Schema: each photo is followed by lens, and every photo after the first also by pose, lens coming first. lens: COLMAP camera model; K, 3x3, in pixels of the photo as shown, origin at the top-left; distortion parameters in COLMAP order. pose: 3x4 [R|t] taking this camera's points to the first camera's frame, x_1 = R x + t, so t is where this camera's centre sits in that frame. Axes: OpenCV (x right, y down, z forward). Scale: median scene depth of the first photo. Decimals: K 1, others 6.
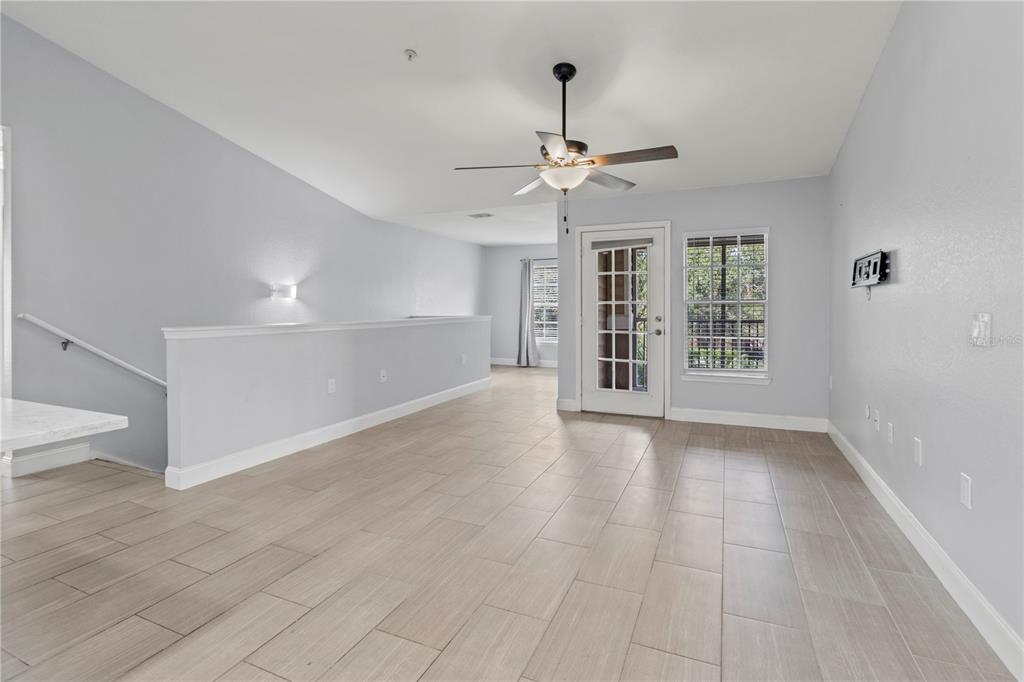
lens RADIAL K [[480.0, 0, 530.1], [0, 480.0, 308.9], [0, 0, 1]] dist [0.001952, -0.000067]
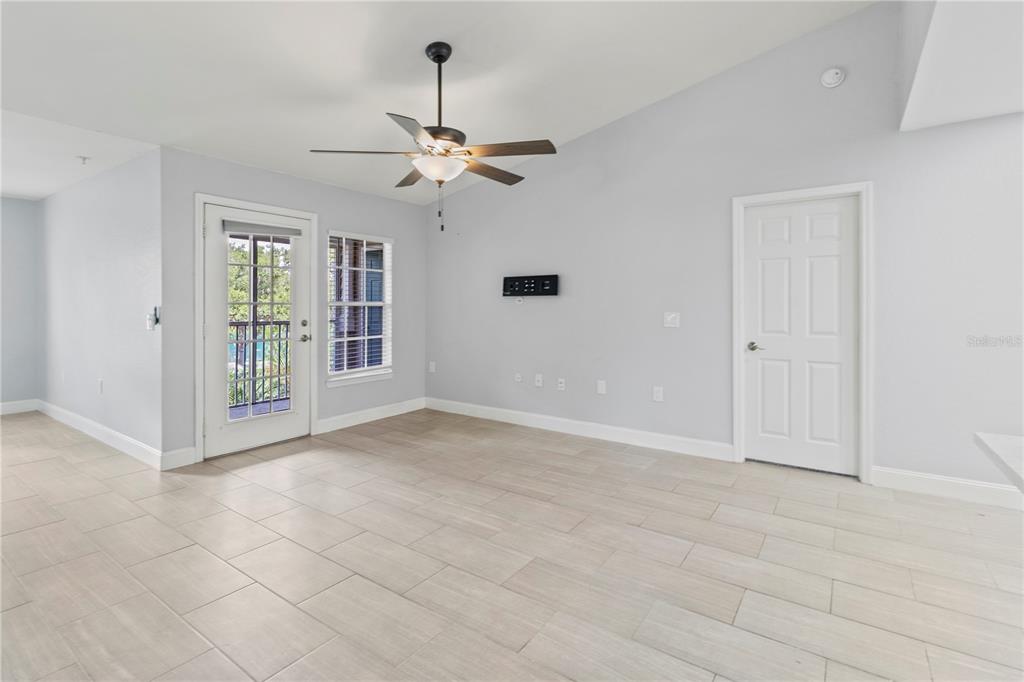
lens RADIAL K [[480.0, 0, 513.6], [0, 480.0, 307.8], [0, 0, 1]] dist [0.001952, -0.000067]
pose [[0.207876, -0.002450, 0.978152, -0.512966], [0.003494, 0.999992, 0.001763, -0.007901], [-0.978149, 0.003051, 0.207883, 0.445118]]
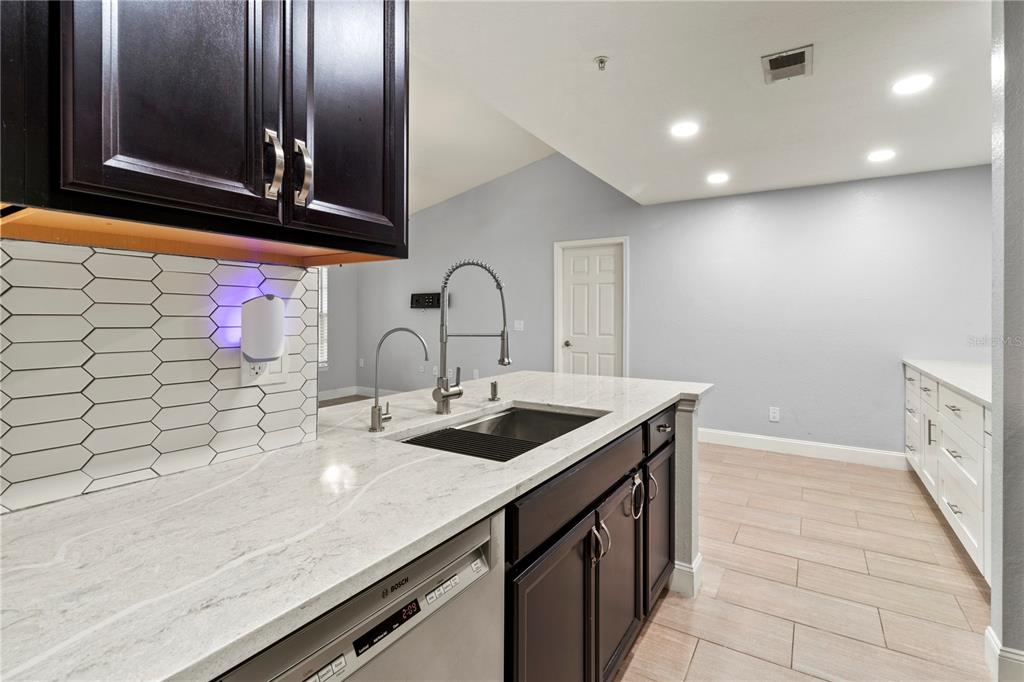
lens RADIAL K [[480.0, 0, 514.6], [0, 480.0, 318.1], [0, 0, 1]] dist [0.001952, -0.000067]
pose [[0.160752, -0.005704, 0.986978, -0.811505], [0.000656, 0.999984, 0.005673, -0.010139], [-0.986995, -0.000265, 0.160753, 0.176027]]
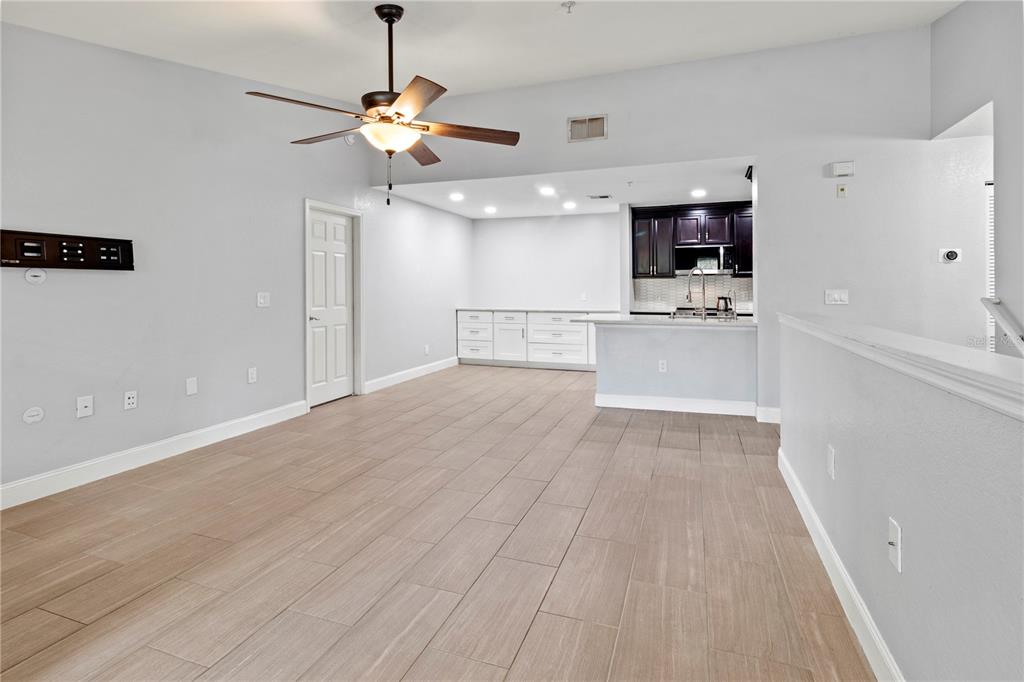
lens RADIAL K [[480.0, 0, 528.3], [0, 480.0, 287.6], [0, 0, 1]] dist [0.001952, -0.000067]
pose [[-0.997679, 0.000498, -0.068095, -0.069382], [0.000322, 0.999997, 0.002607, -0.008544], [0.068096, 0.002579, -0.997675, 1.219028]]
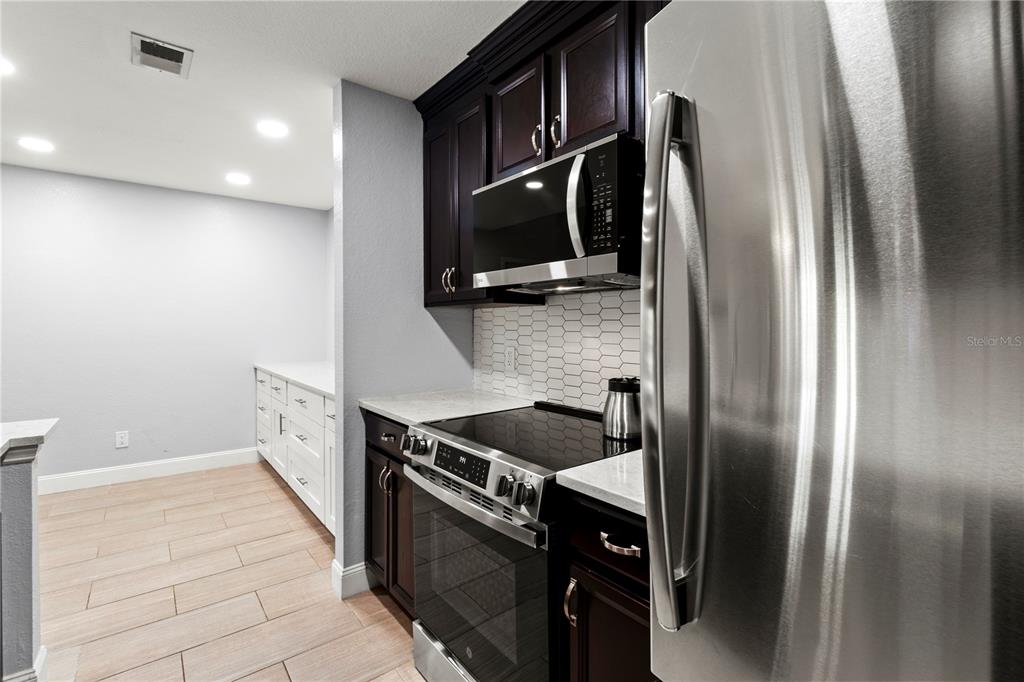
lens RADIAL K [[480.0, 0, 531.5], [0, 480.0, 329.8], [0, 0, 1]] dist [0.001952, -0.000067]
pose [[-0.880062, -0.009130, 0.474771, -0.803469], [-0.001553, 0.999865, 0.016348, -0.016204], [-0.474856, 0.013650, -0.879958, 0.209422]]
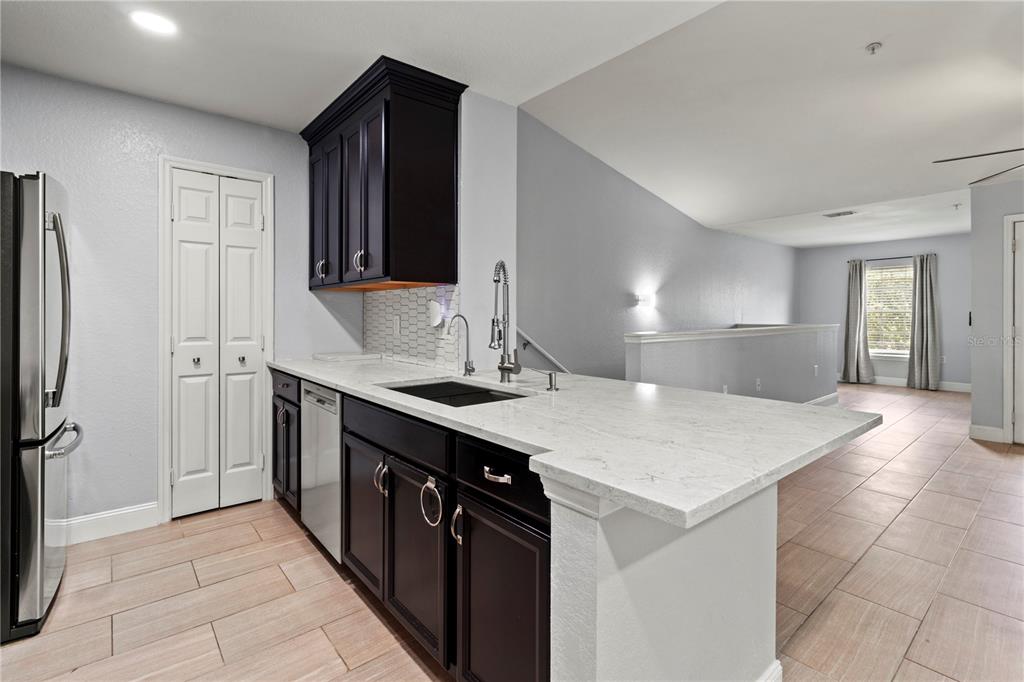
lens RADIAL K [[480.0, 0, 520.3], [0, 480.0, 316.8], [0, 0, 1]] dist [0.001952, -0.000067]
pose [[0.895749, 0.000154, -0.444561, -0.295722], [0.000436, 0.999999, 0.001225, -0.001917], [0.444560, -0.001291, 0.895748, -0.101247]]
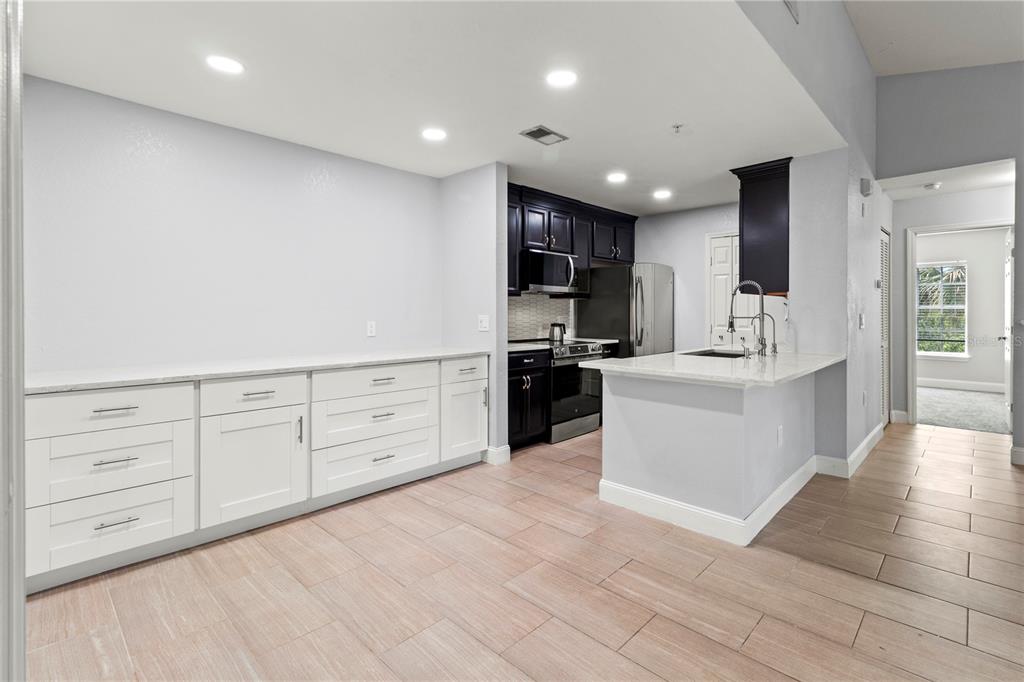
lens RADIAL K [[480.0, 0, 521.9], [0, 480.0, 310.3], [0, 0, 1]] dist [0.001952, -0.000067]
pose [[-0.359475, -0.004366, -0.933144, 0.271343], [-0.004231, 0.999986, -0.003049, -0.003260], [0.933145, 0.002853, -0.359489, 0.203809]]
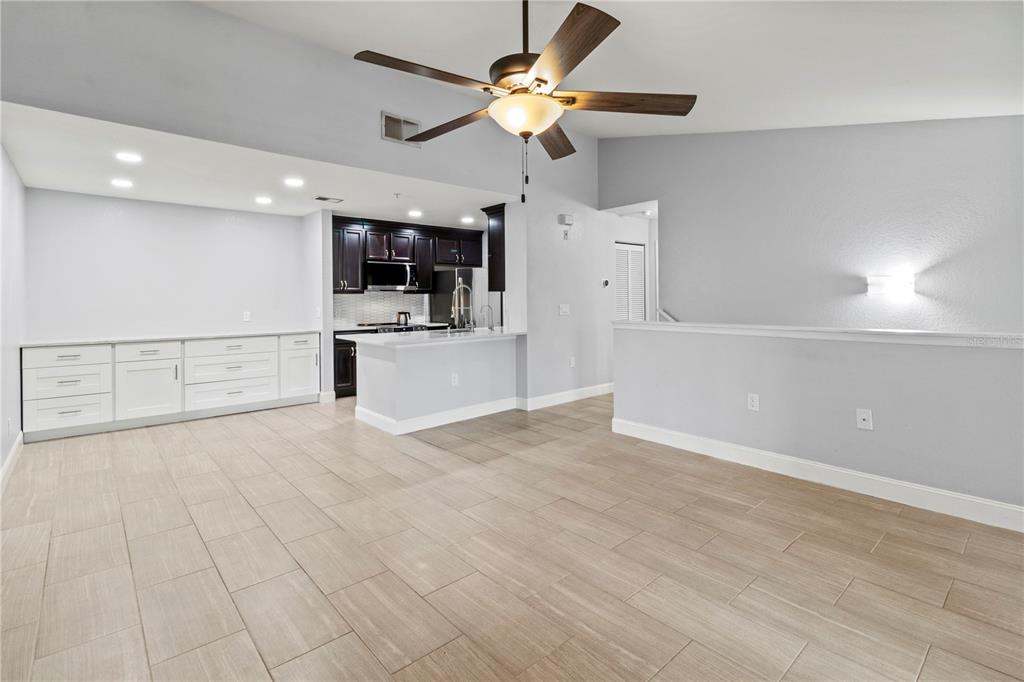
lens RADIAL K [[480.0, 0, 515.1], [0, 480.0, 296.4], [0, 0, 1]] dist [0.001952, -0.000067]
pose [[-0.434412, -0.002802, -0.900710, 0.439761], [0.002704, 0.999987, -0.004415, -0.017843], [0.900710, -0.004354, -0.434399, 0.833754]]
